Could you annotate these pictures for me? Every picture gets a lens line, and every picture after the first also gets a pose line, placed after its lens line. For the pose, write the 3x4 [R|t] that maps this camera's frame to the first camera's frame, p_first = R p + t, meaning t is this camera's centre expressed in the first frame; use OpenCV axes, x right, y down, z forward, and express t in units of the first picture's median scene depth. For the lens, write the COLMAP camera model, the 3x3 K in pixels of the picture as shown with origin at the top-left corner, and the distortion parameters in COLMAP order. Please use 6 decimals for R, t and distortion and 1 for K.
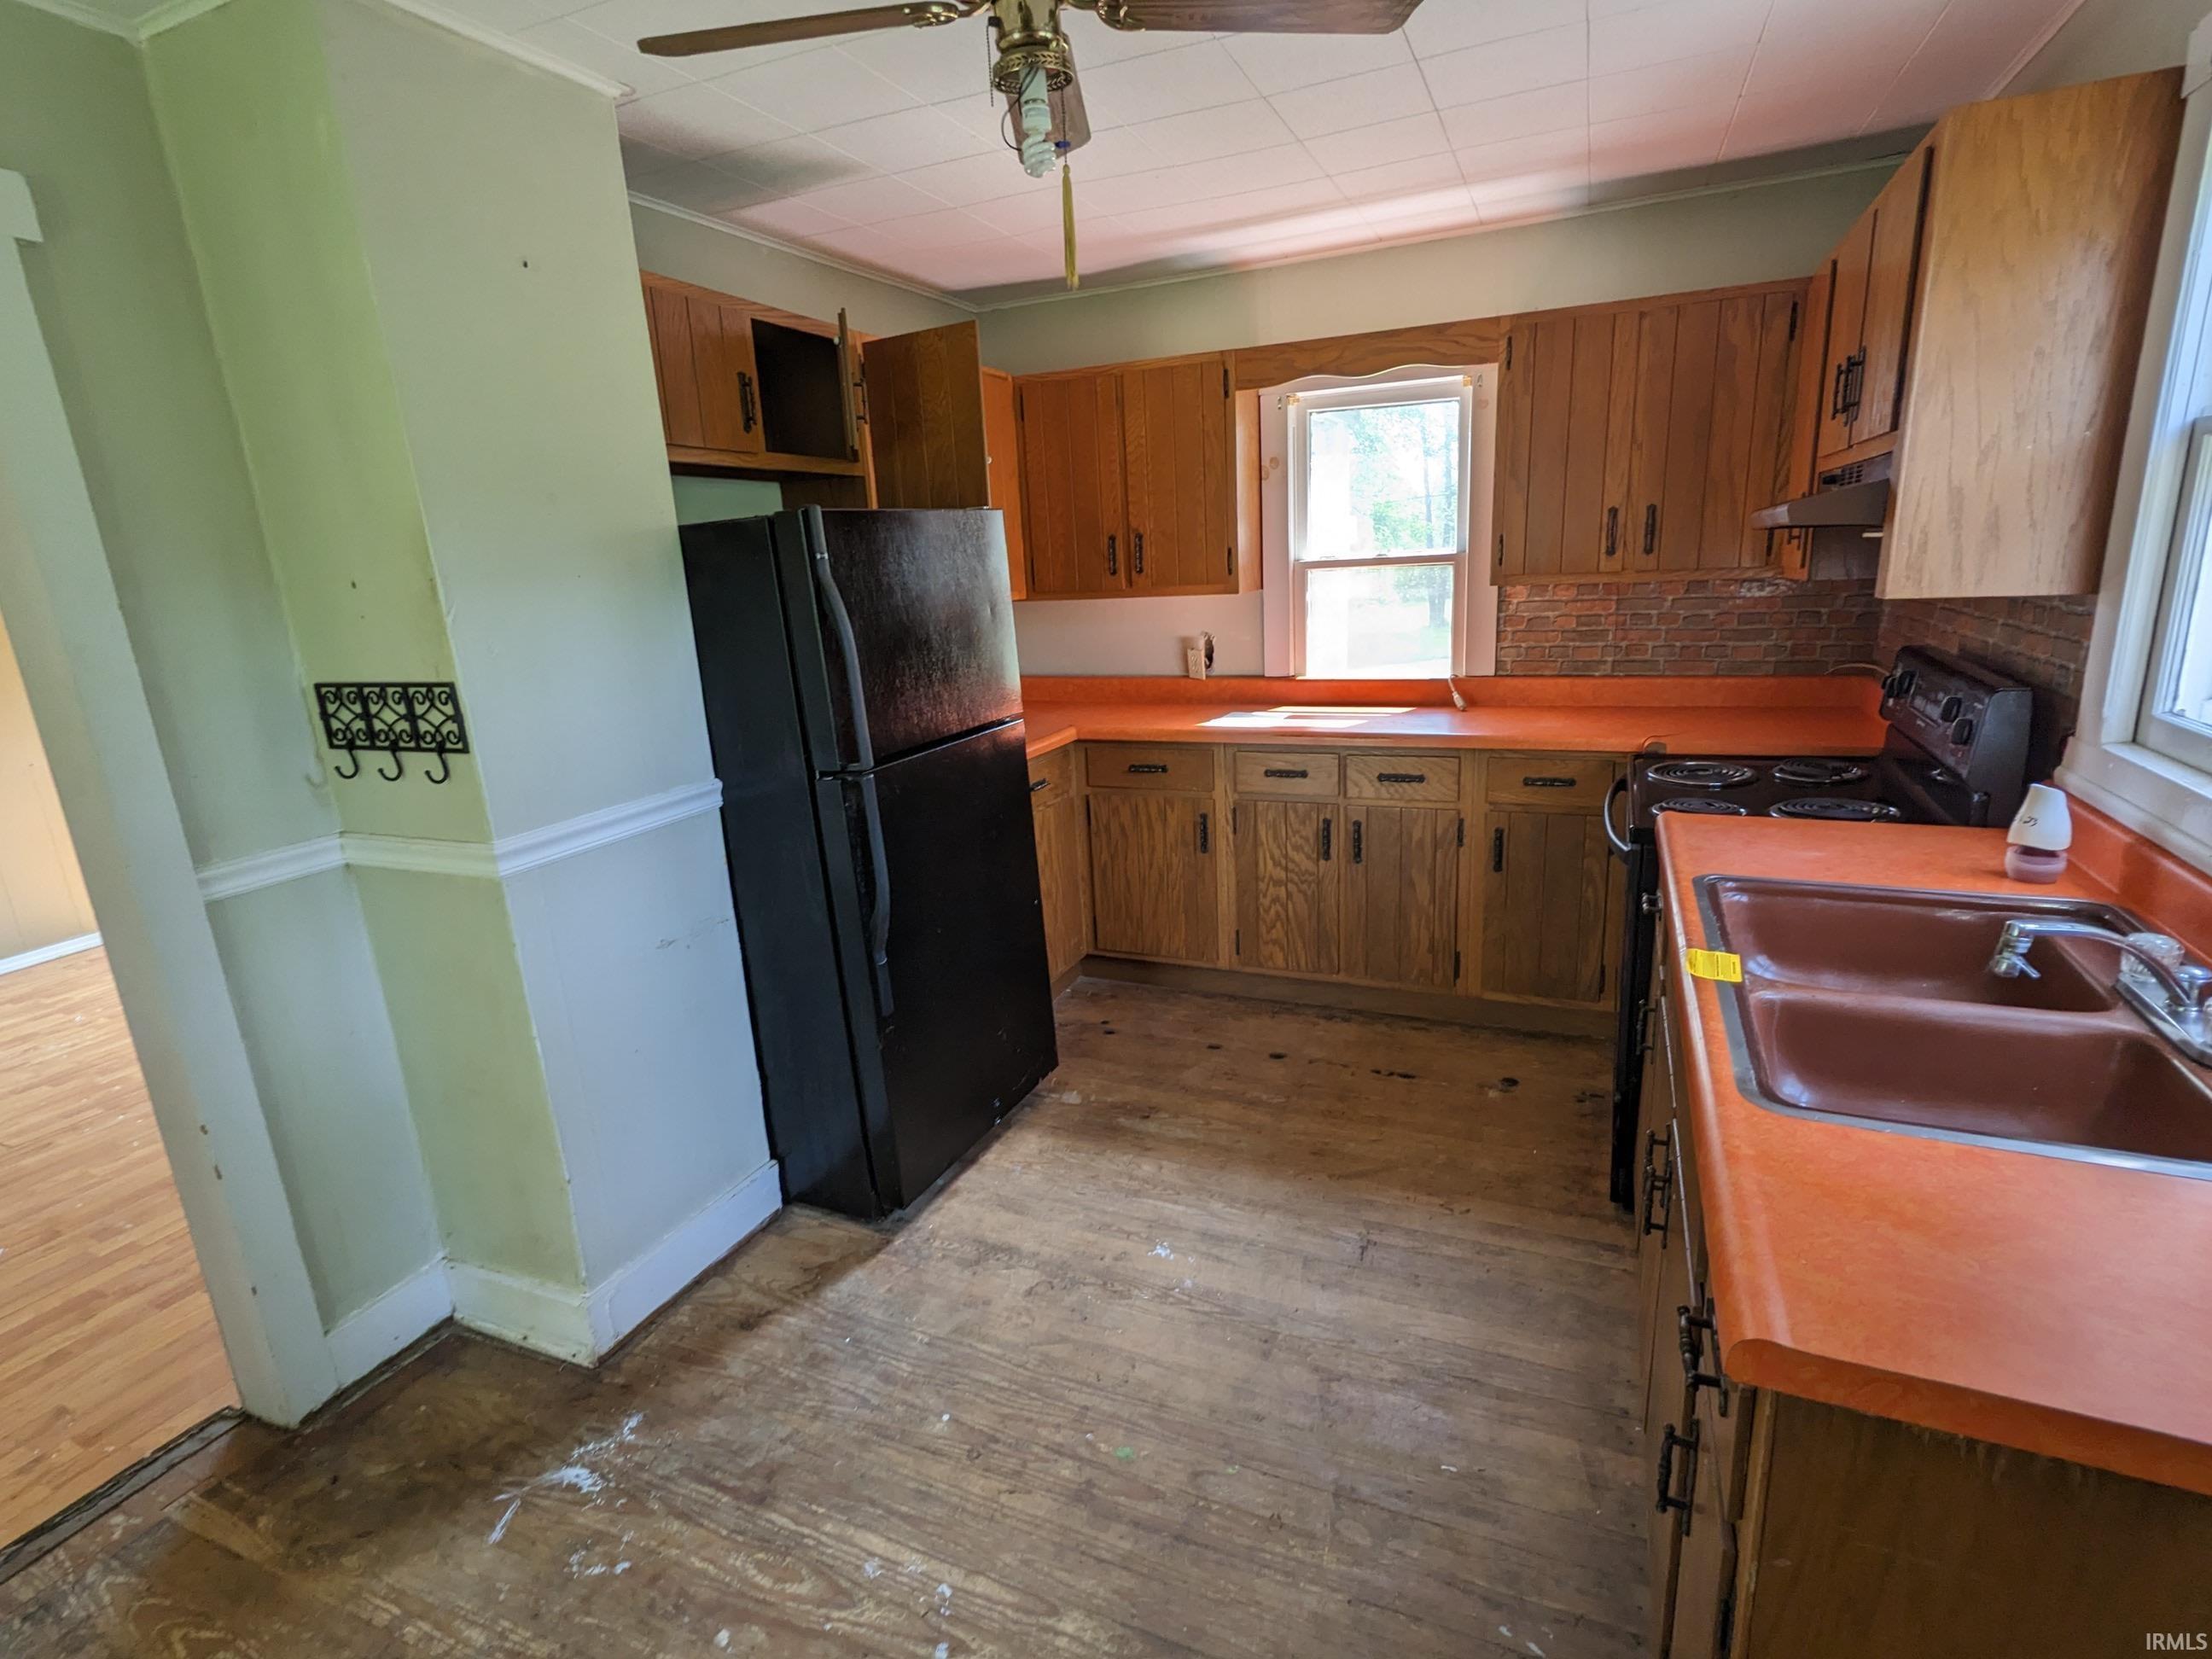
lens RADIAL K [[1073.9, 0, 1112.2], [0, 1073.9, 828.2], [0, 0, 1]] dist [0.001020, 0.000149]
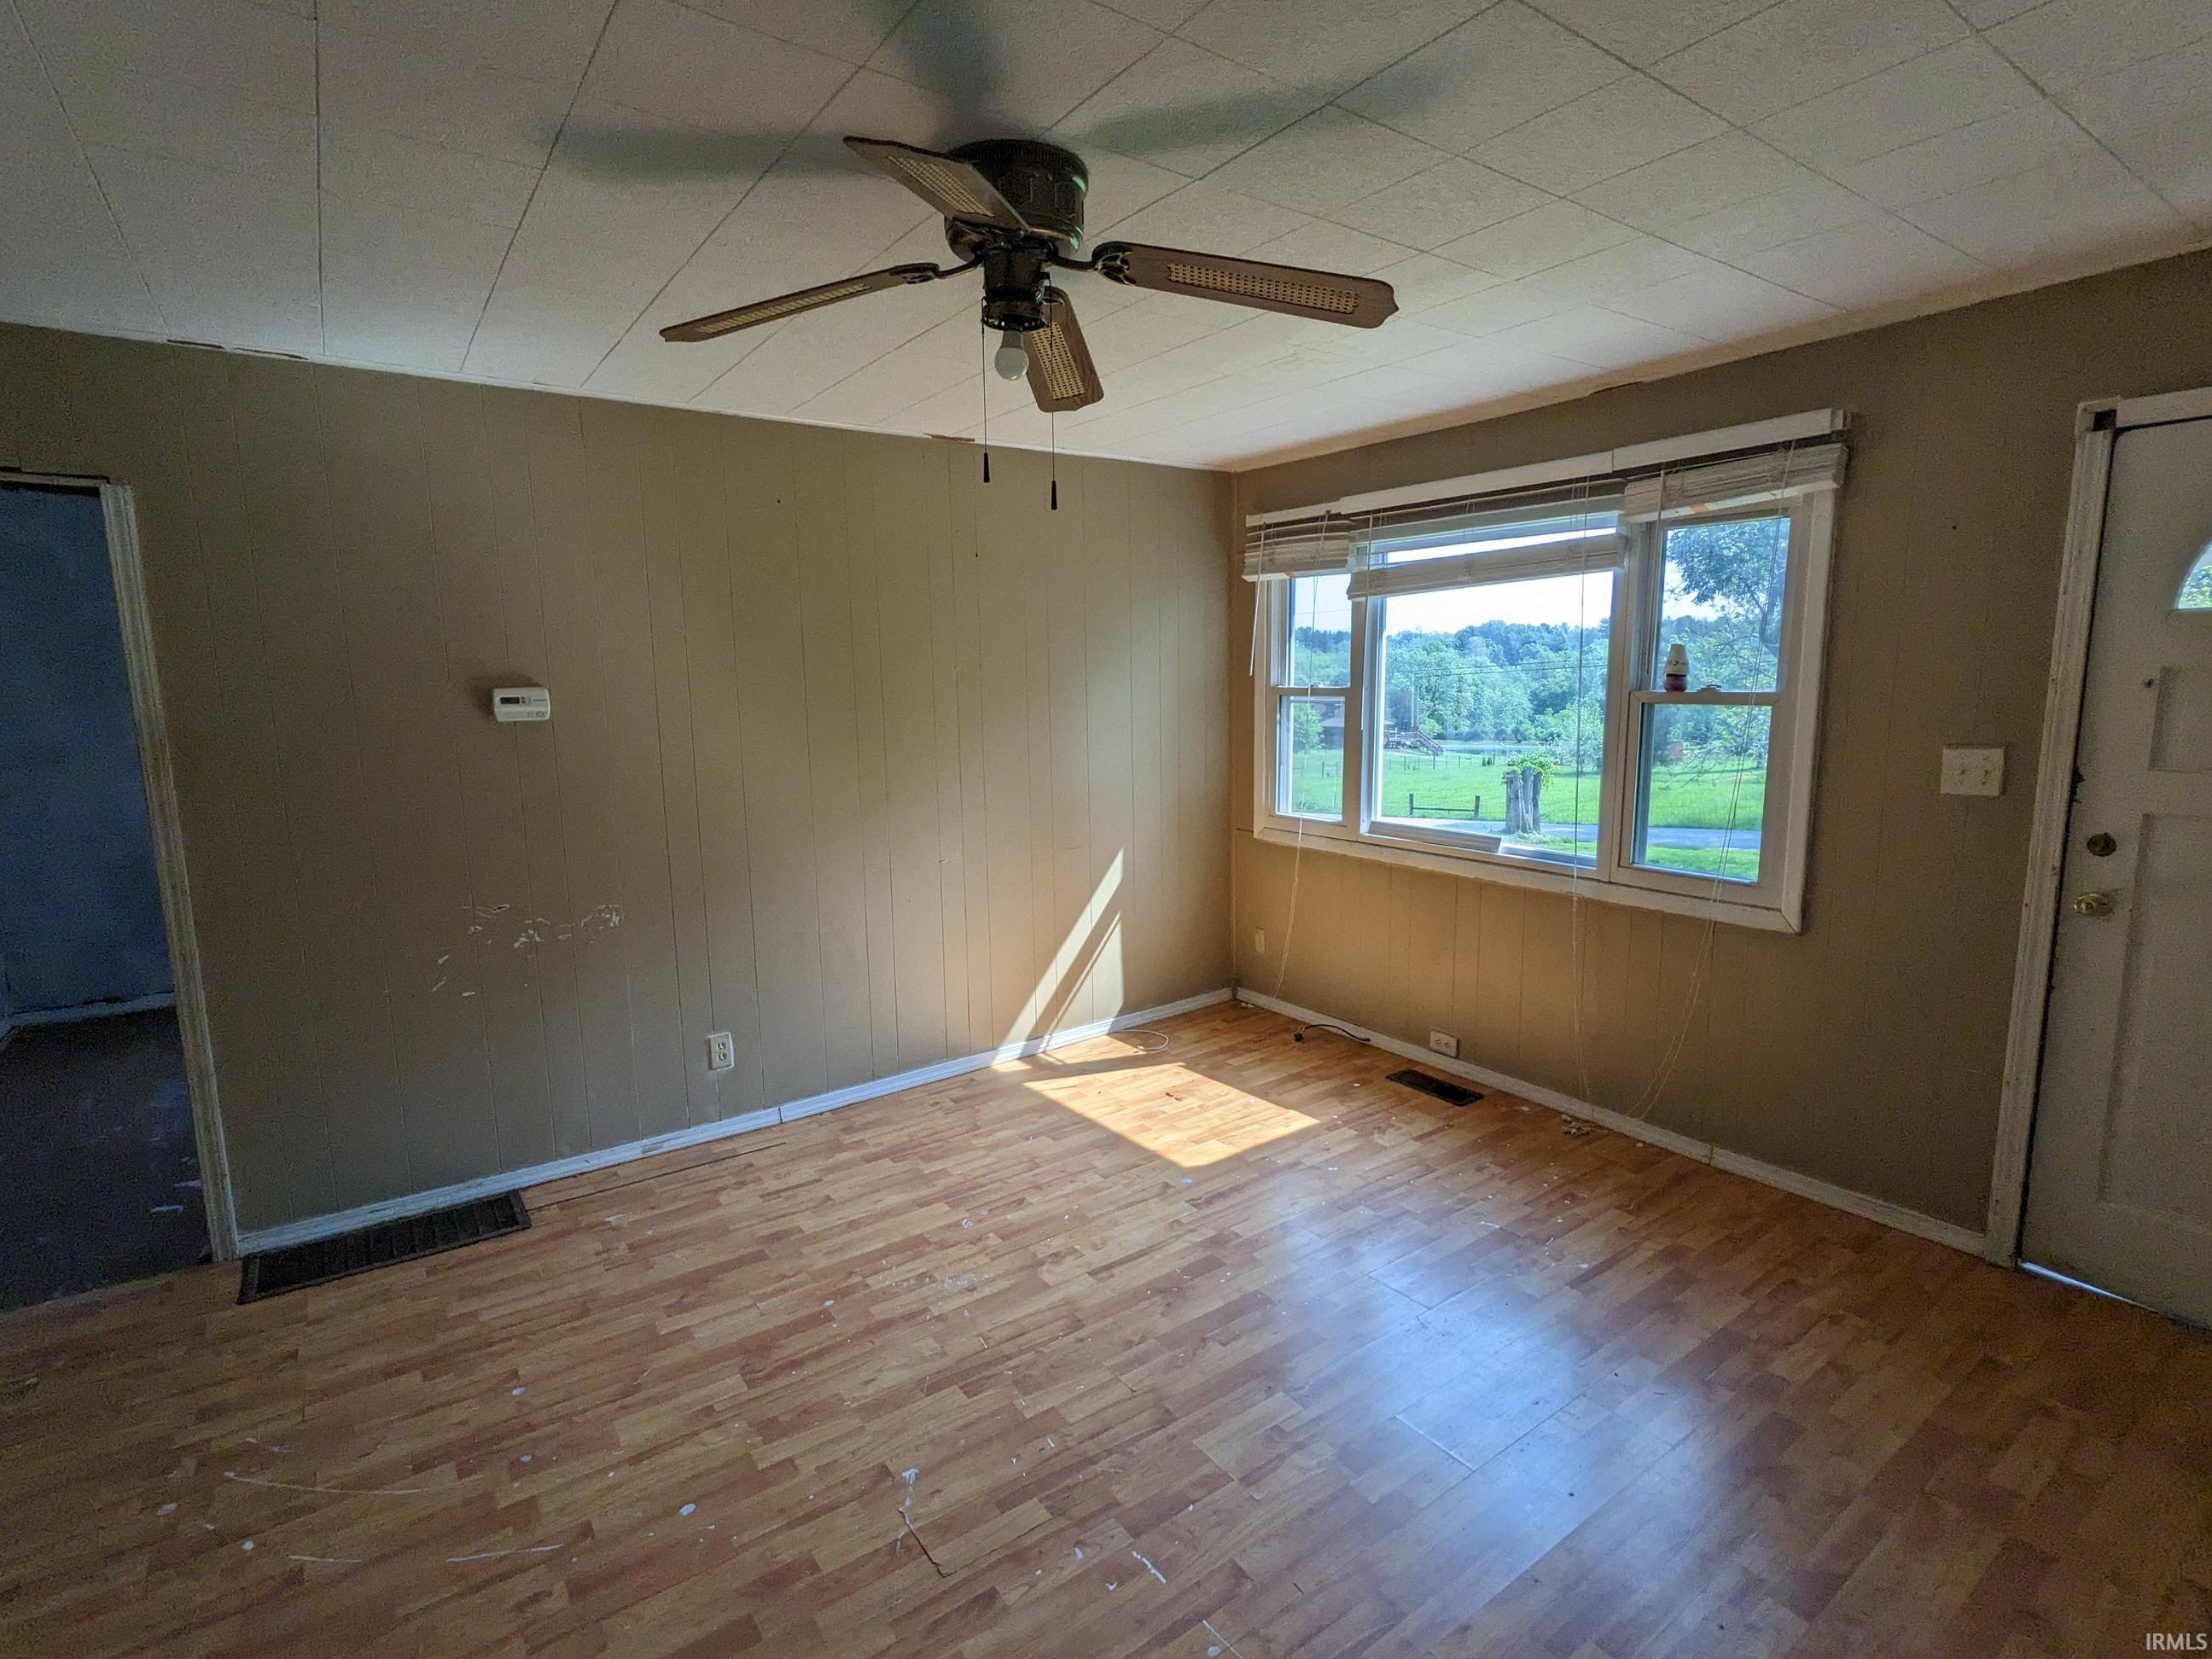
lens RADIAL K [[1073.9, 0, 1112.2], [0, 1073.9, 828.2], [0, 0, 1]] dist [0.001020, 0.000149]
pose [[0.858440, 0.113205, -0.500266, -0.610259], [-0.159610, 0.985873, -0.050793, -0.082672], [0.487449, 0.123450, 0.864381, 0.425047]]
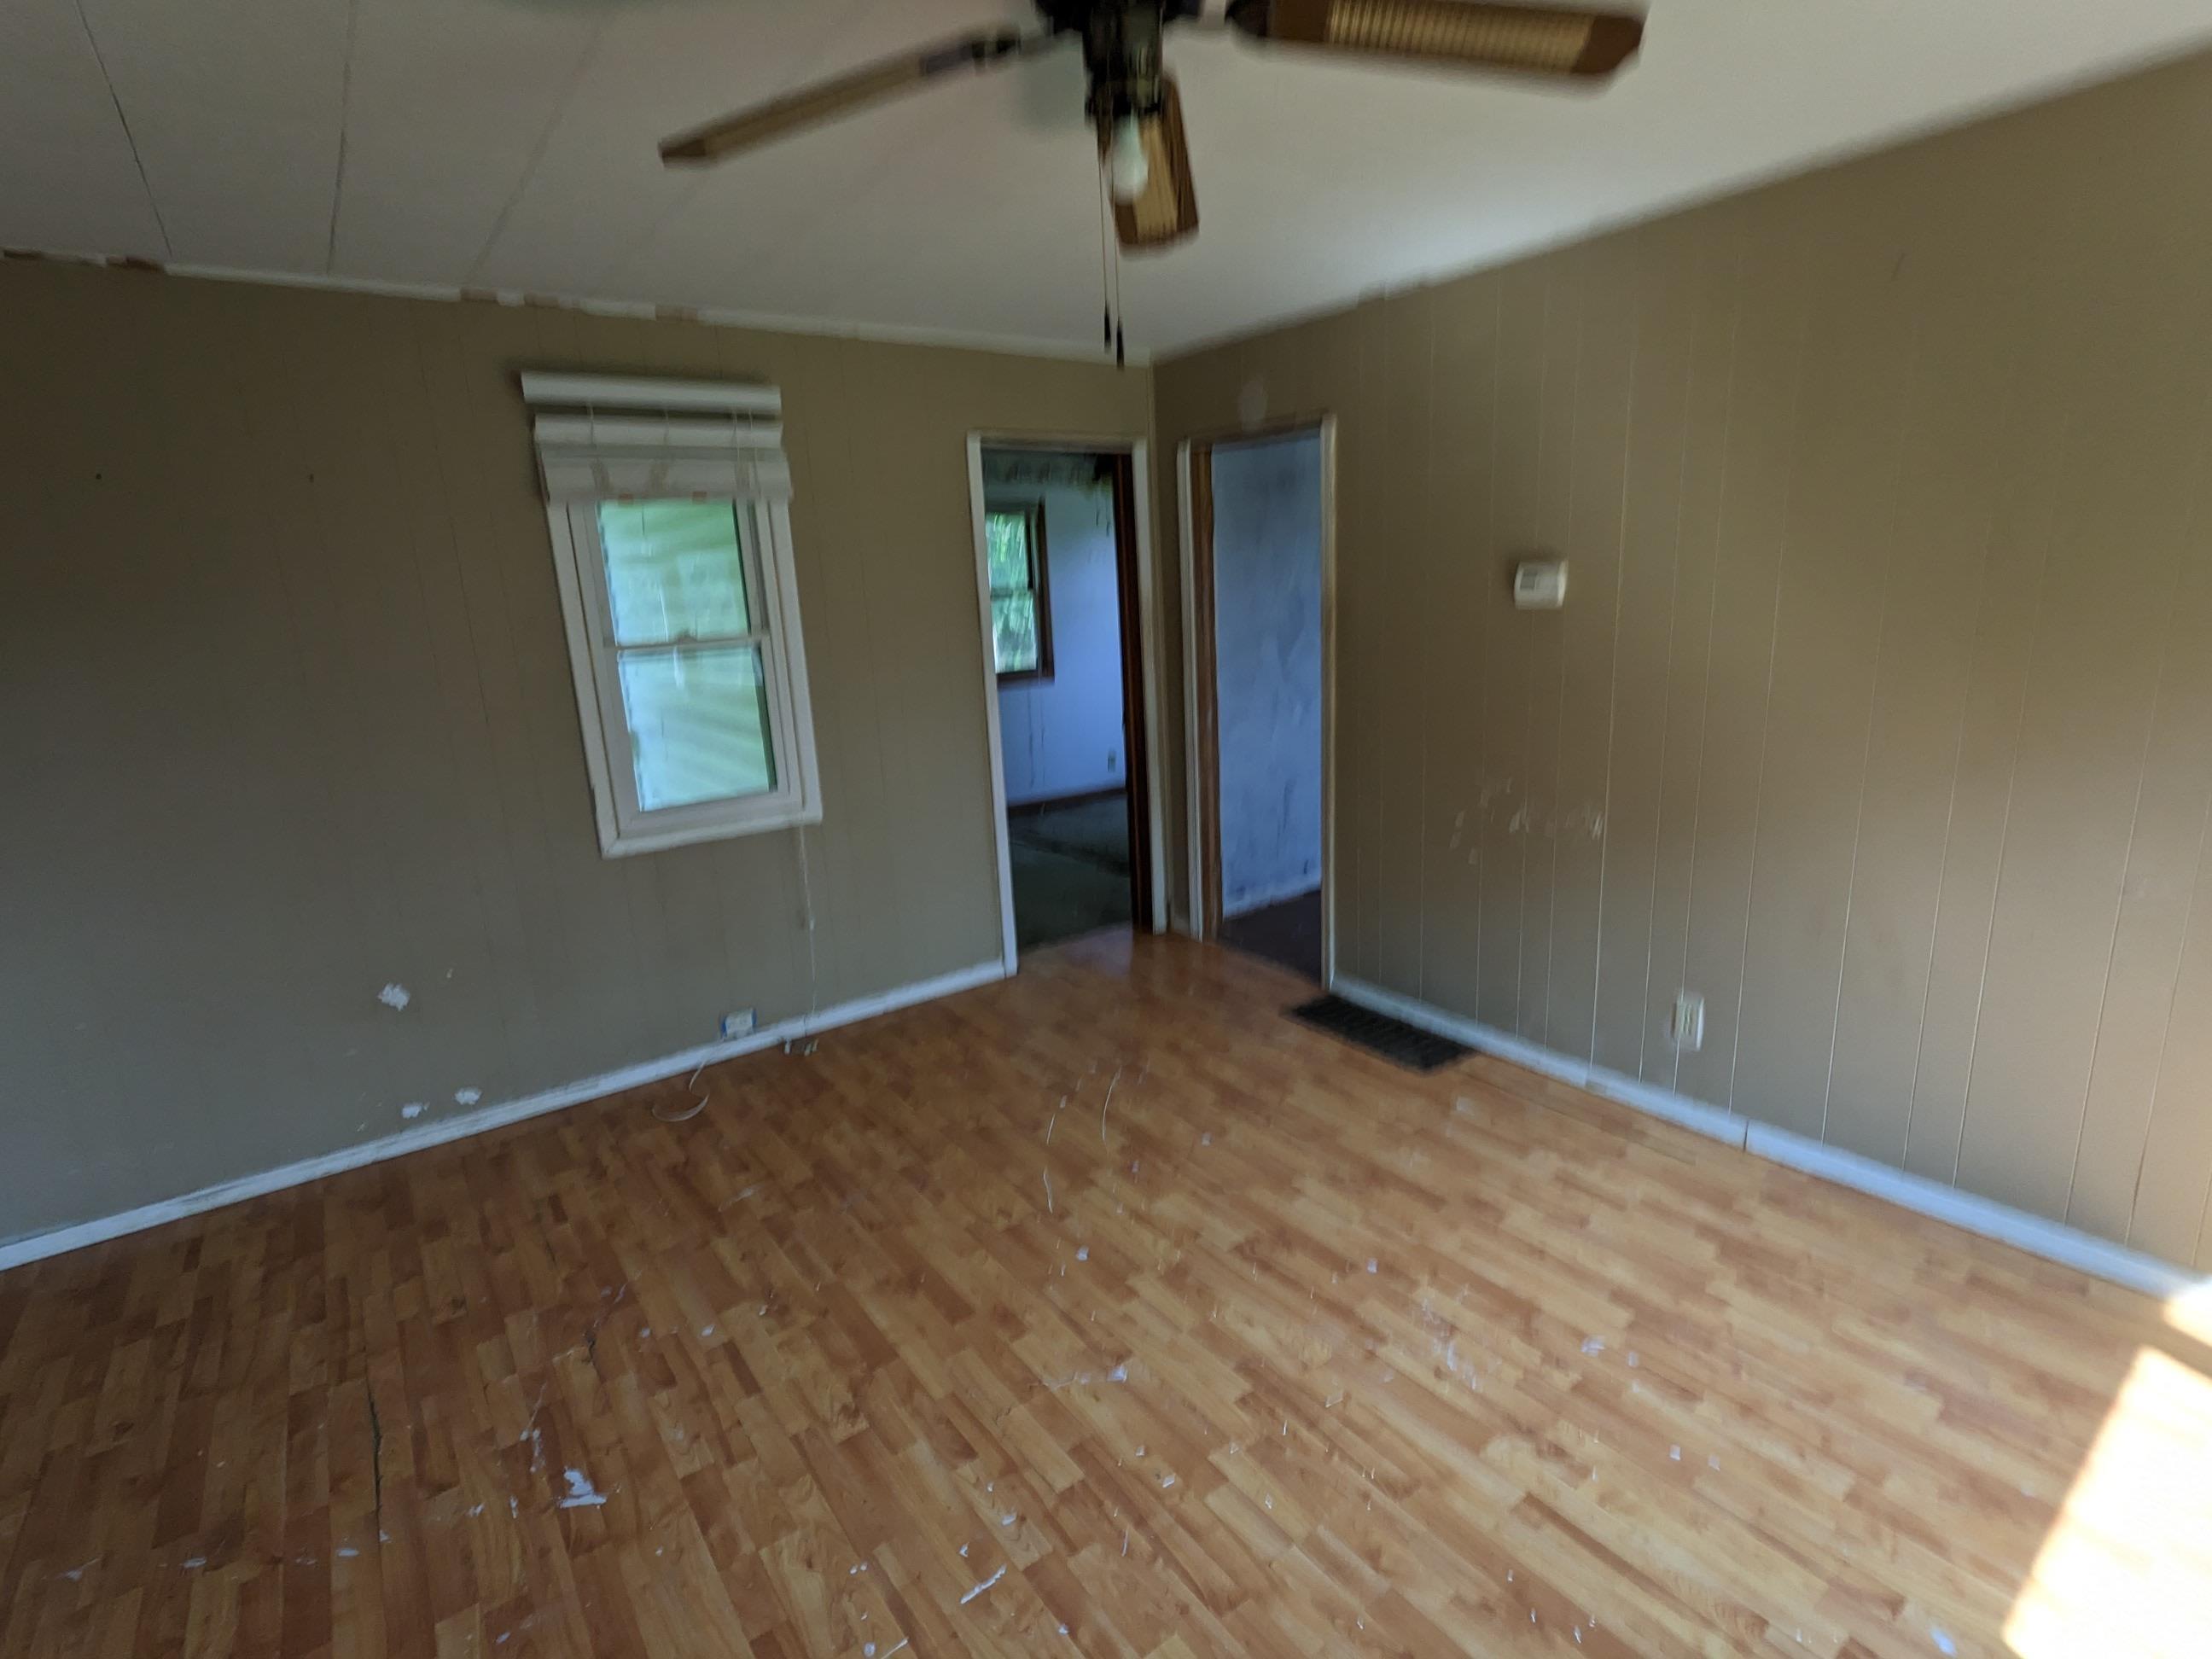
lens RADIAL K [[1073.9, 0, 1112.2], [0, 1073.9, 828.2], [0, 0, 1]] dist [0.001020, 0.000149]
pose [[-0.496672, 0.267834, -0.825580, -0.536826], [-0.152868, 0.909332, 0.386970, -0.263411], [0.854370, 0.318402, -0.410697, 1.071296]]
